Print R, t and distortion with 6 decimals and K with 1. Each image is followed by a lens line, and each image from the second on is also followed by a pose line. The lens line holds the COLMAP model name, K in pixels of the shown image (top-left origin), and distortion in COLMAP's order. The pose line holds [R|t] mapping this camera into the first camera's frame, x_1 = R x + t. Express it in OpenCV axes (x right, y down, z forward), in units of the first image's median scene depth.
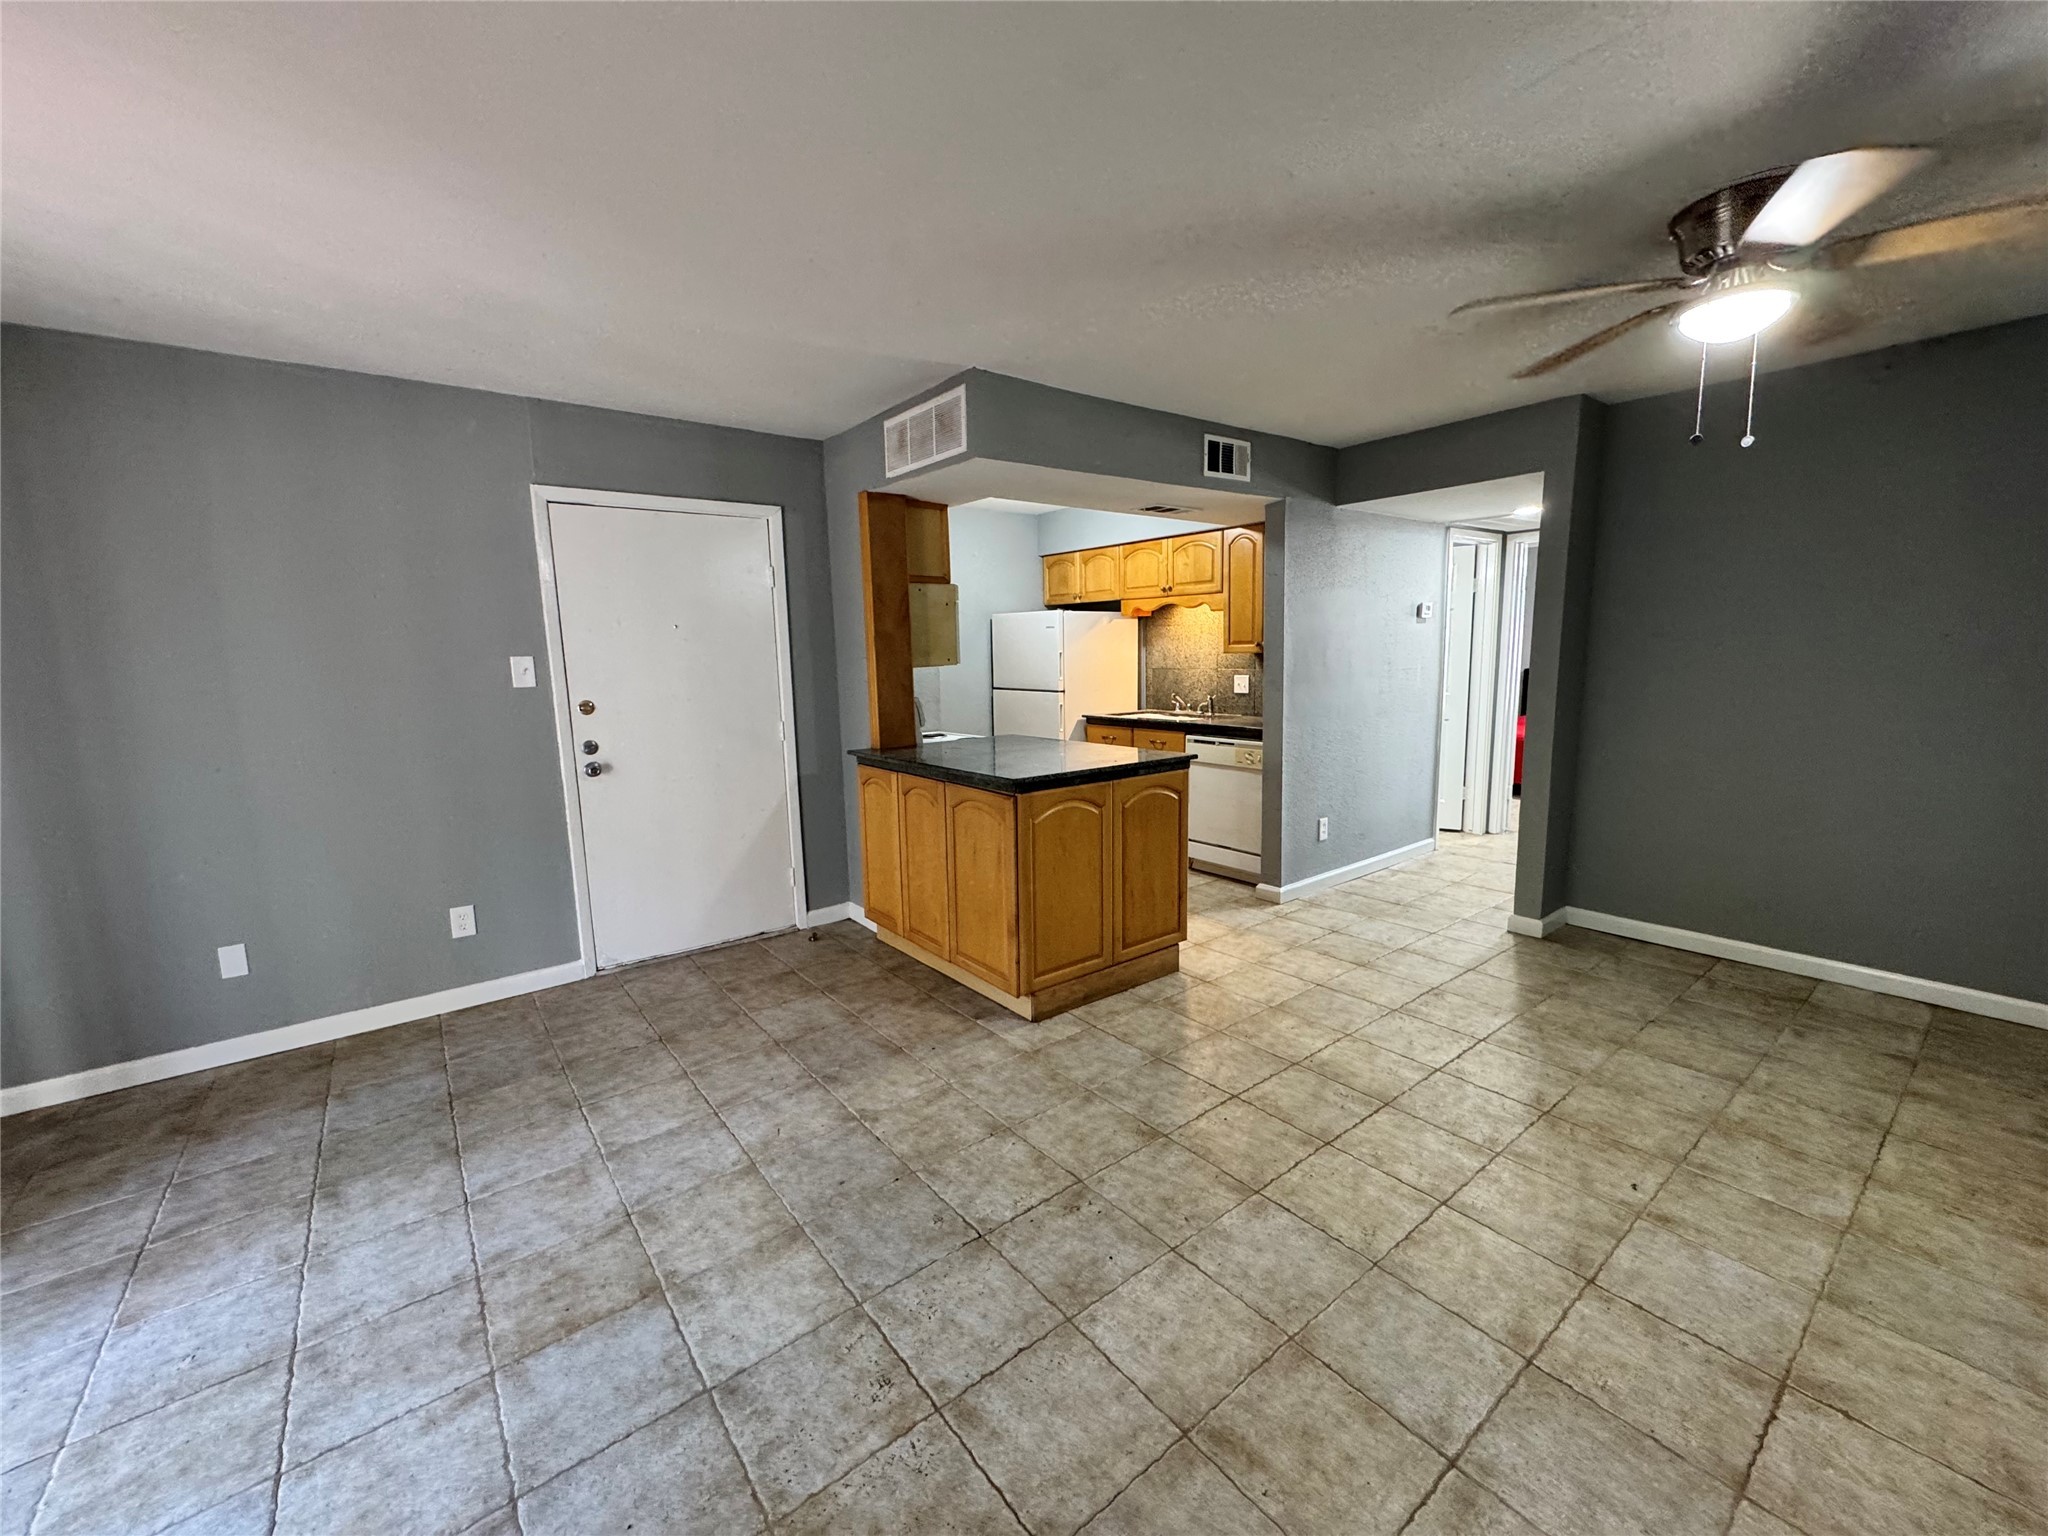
lens RADIAL K [[813.6, 0, 1024.0], [0, 813.6, 768.0], [0, 0, 1]] dist [-0.002330, 0.000037]
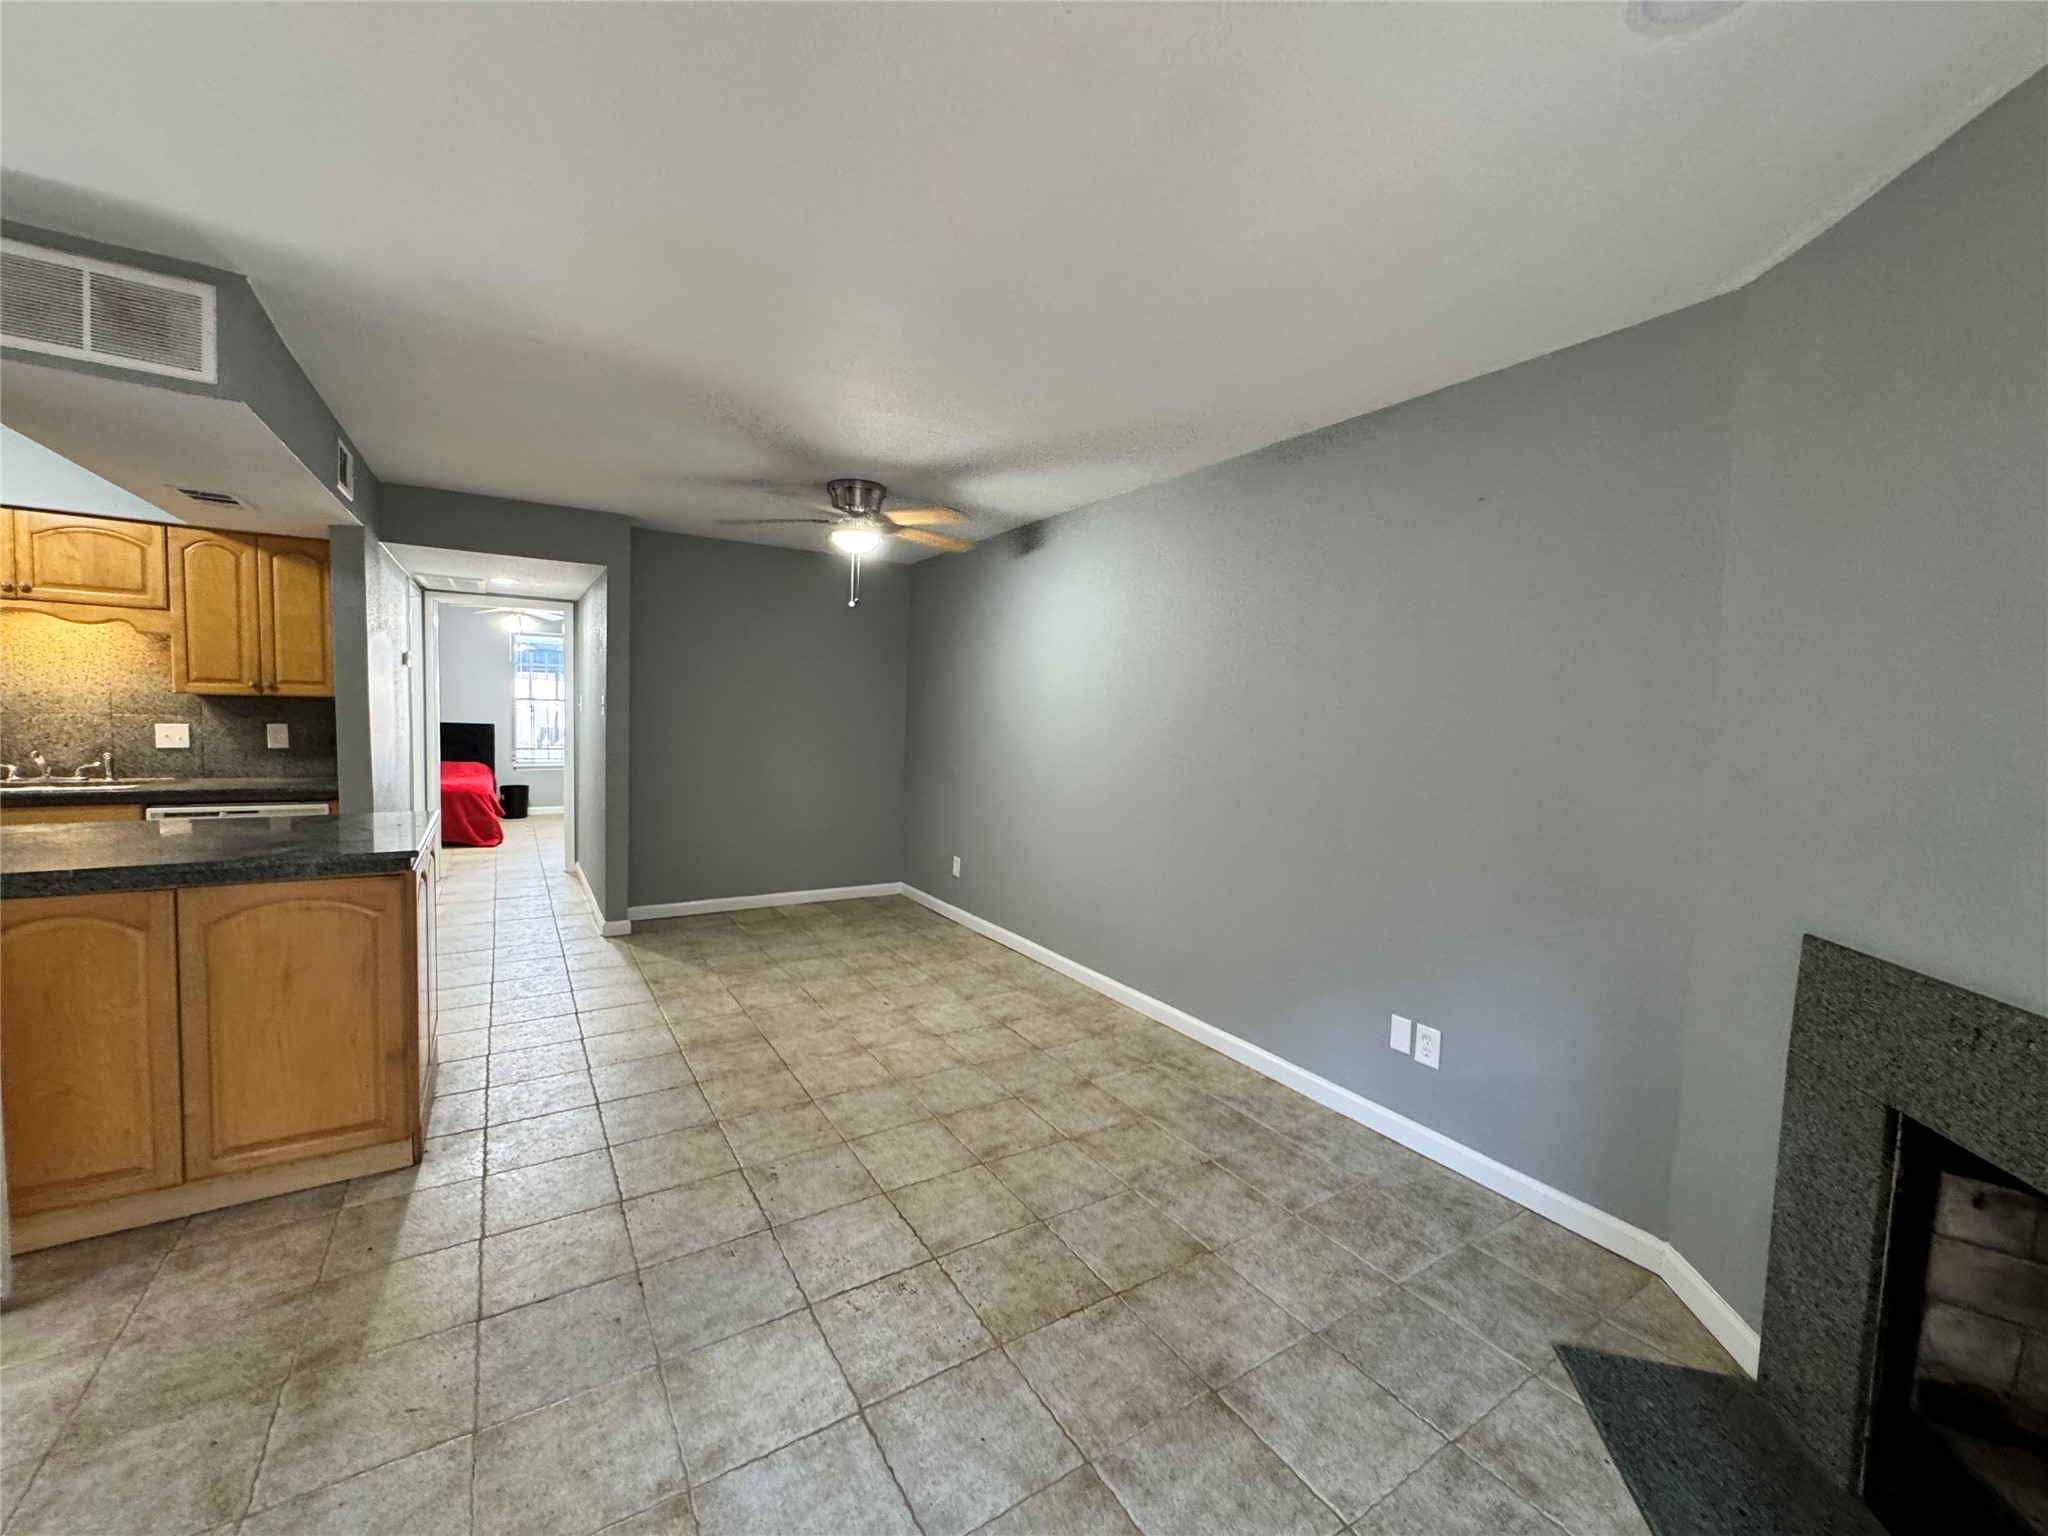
lens RADIAL K [[817.3, 0, 1024.9], [0, 817.3, 768.0], [0, 0, 1]] dist [-0.004669, 0.000219]
pose [[0.090086, -0.043188, 0.994997, -0.568943], [0.110620, 0.993311, 0.033099, -0.020073], [-0.989772, 0.107085, 0.094261, 0.257191]]
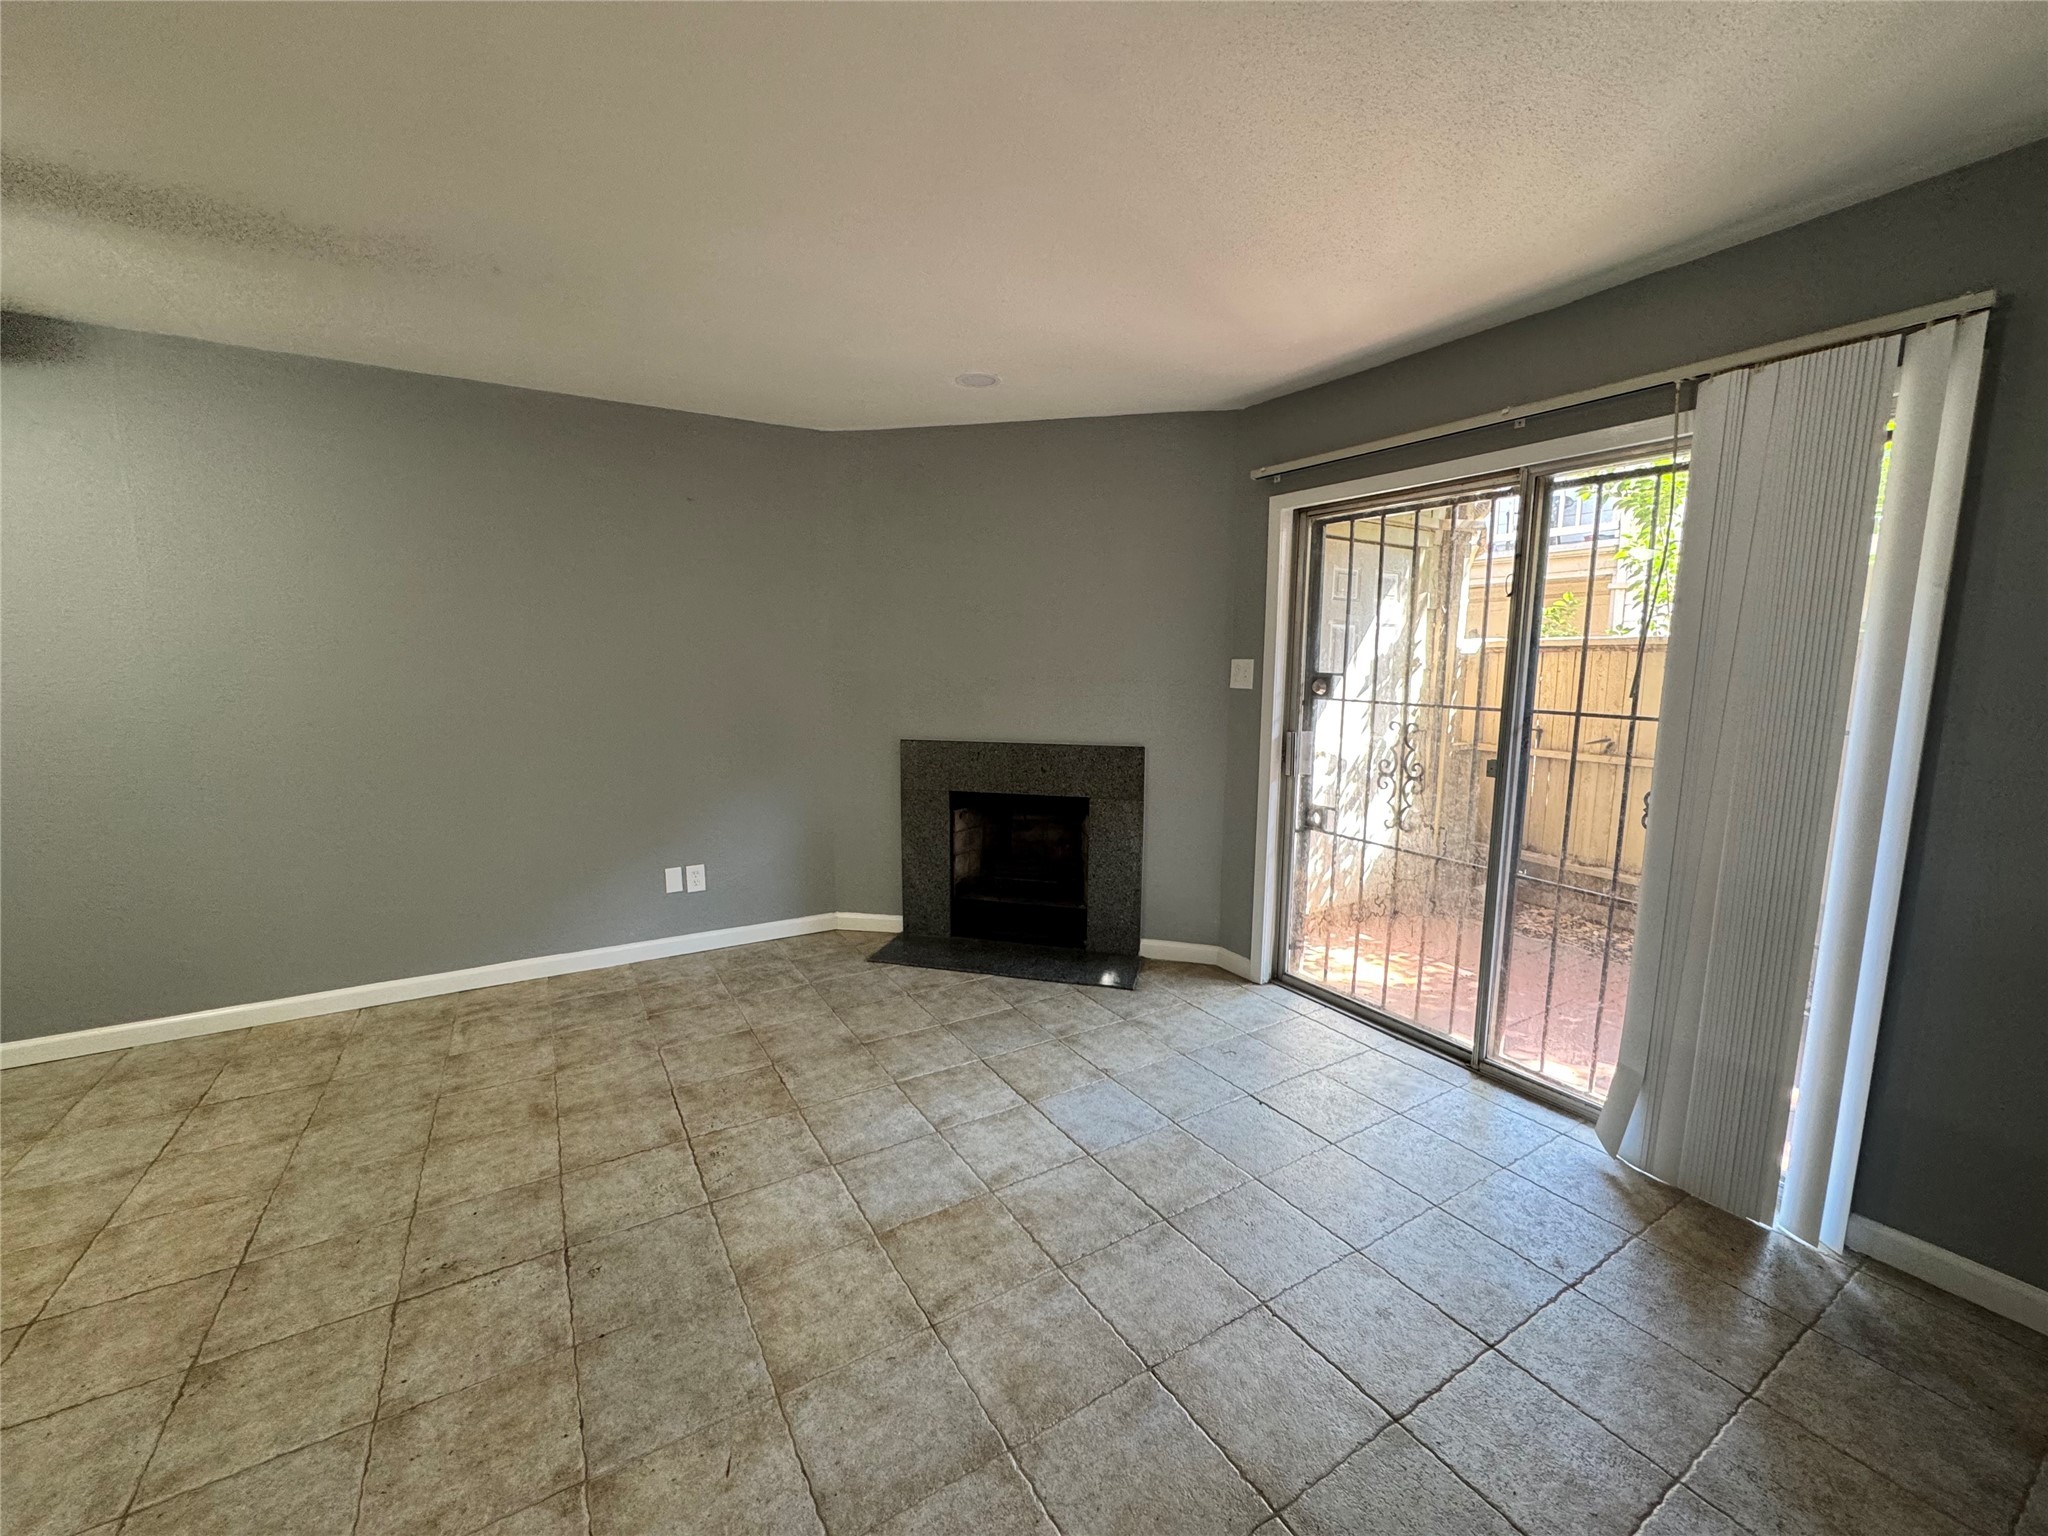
lens RADIAL K [[813.6, 0, 1024.0], [0, 813.6, 768.0], [0, 0, 1]] dist [-0.002330, 0.000037]
pose [[-0.993479, 0.000709, 0.114011, -0.372616], [0.032434, 0.960423, 0.276650, -0.122153], [-0.109303, 0.278544, -0.954183, 0.896079]]
